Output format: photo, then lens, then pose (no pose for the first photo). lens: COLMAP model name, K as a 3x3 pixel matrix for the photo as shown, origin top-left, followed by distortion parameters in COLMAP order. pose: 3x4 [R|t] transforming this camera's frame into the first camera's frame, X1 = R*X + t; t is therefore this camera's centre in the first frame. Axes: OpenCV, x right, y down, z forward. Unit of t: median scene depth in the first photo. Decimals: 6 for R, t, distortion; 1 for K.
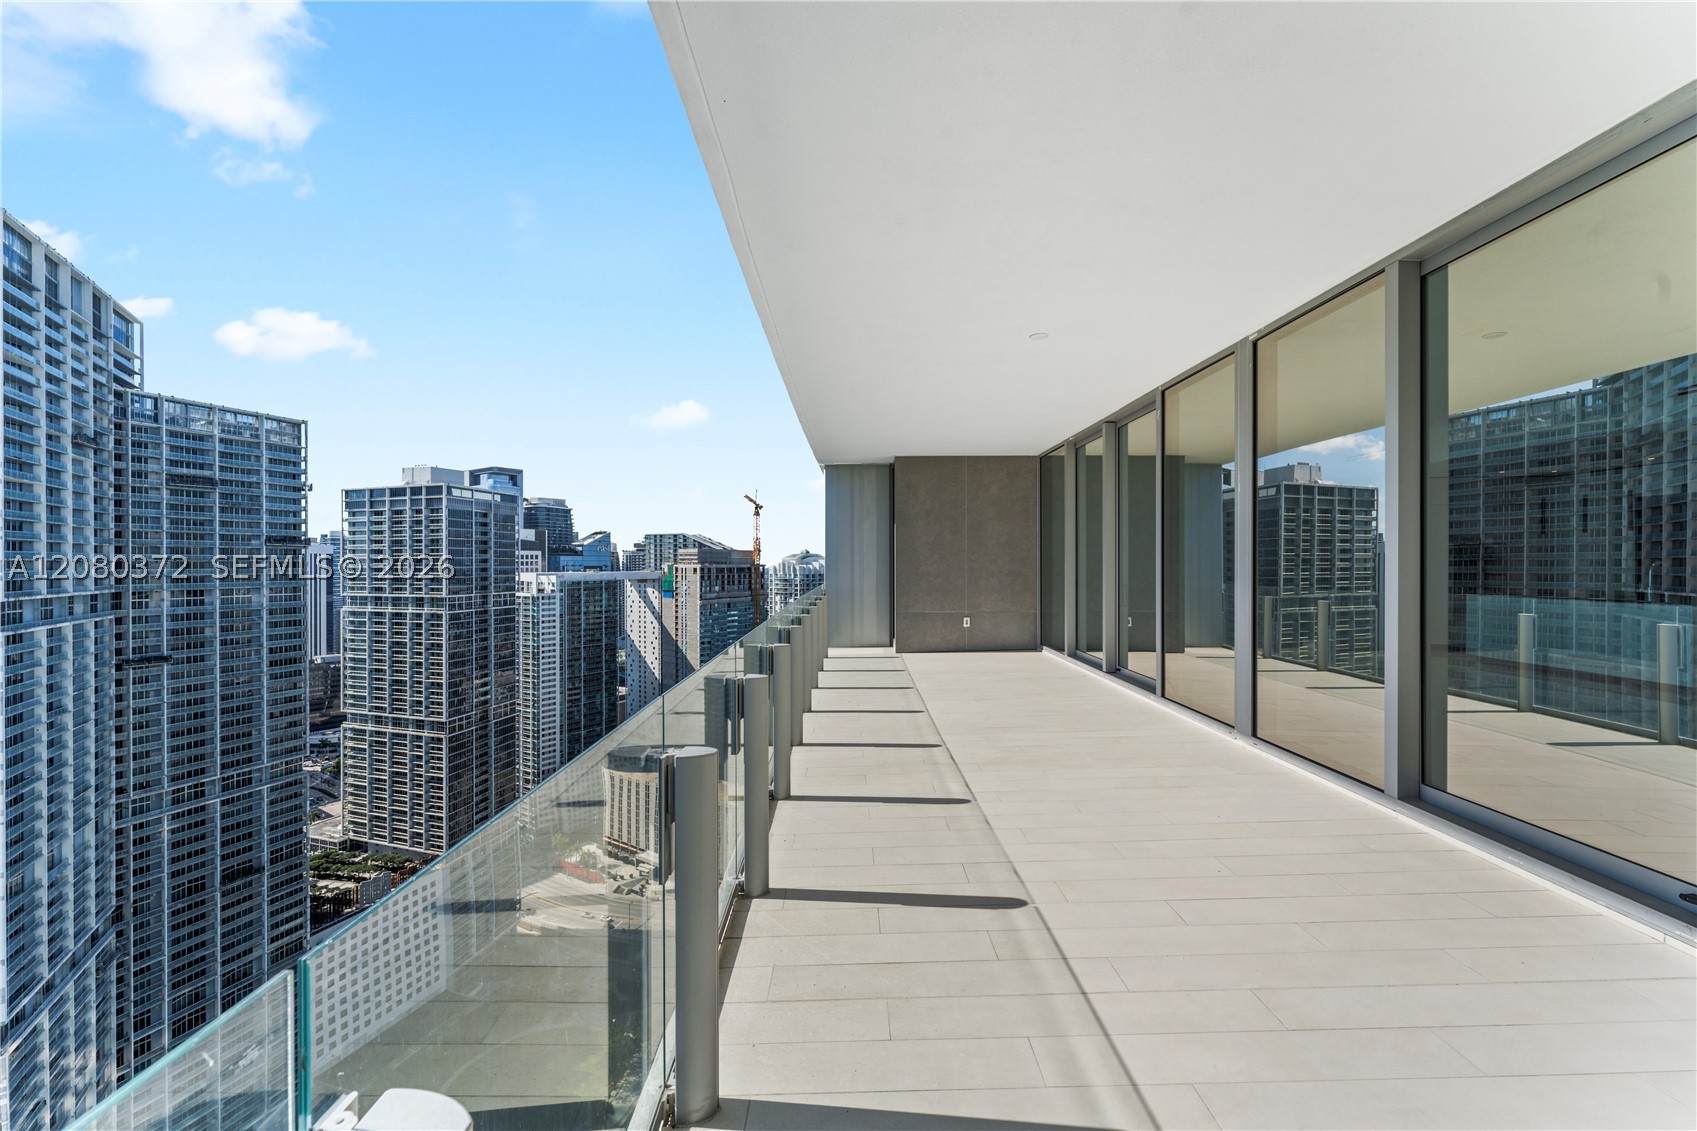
lens RADIAL K [[679.4, 0, 848.5], [0, 679.4, 565.5], [0, 0, 1]] dist [-0.000960, 0.000370]
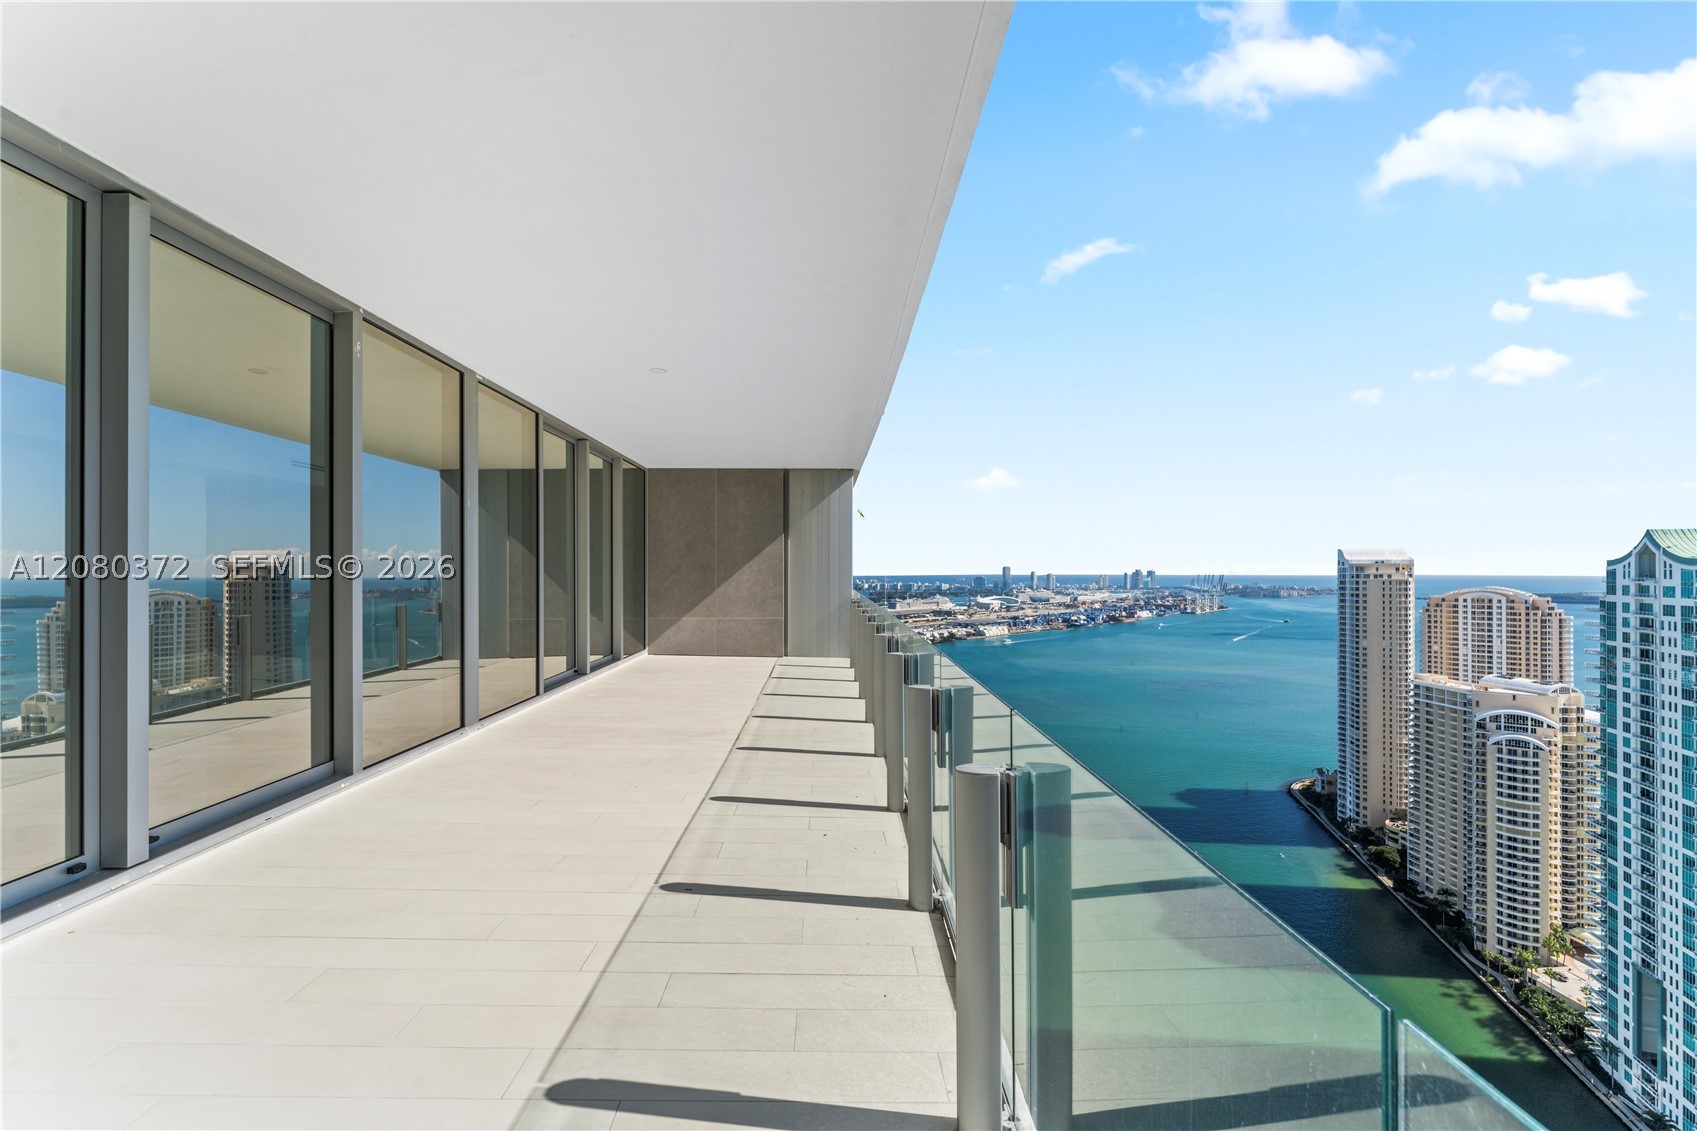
lens RADIAL K [[695.3, 0, 842.3], [0, 695.3, 570.4], [0, 0, 1]] dist [-0.001331, -0.000019]
pose [[-0.999675, 0.004588, -0.025067, 0.002369], [0.004518, 0.999986, 0.002863, -0.004715], [0.025080, 0.002749, -0.999682, 2.157915]]
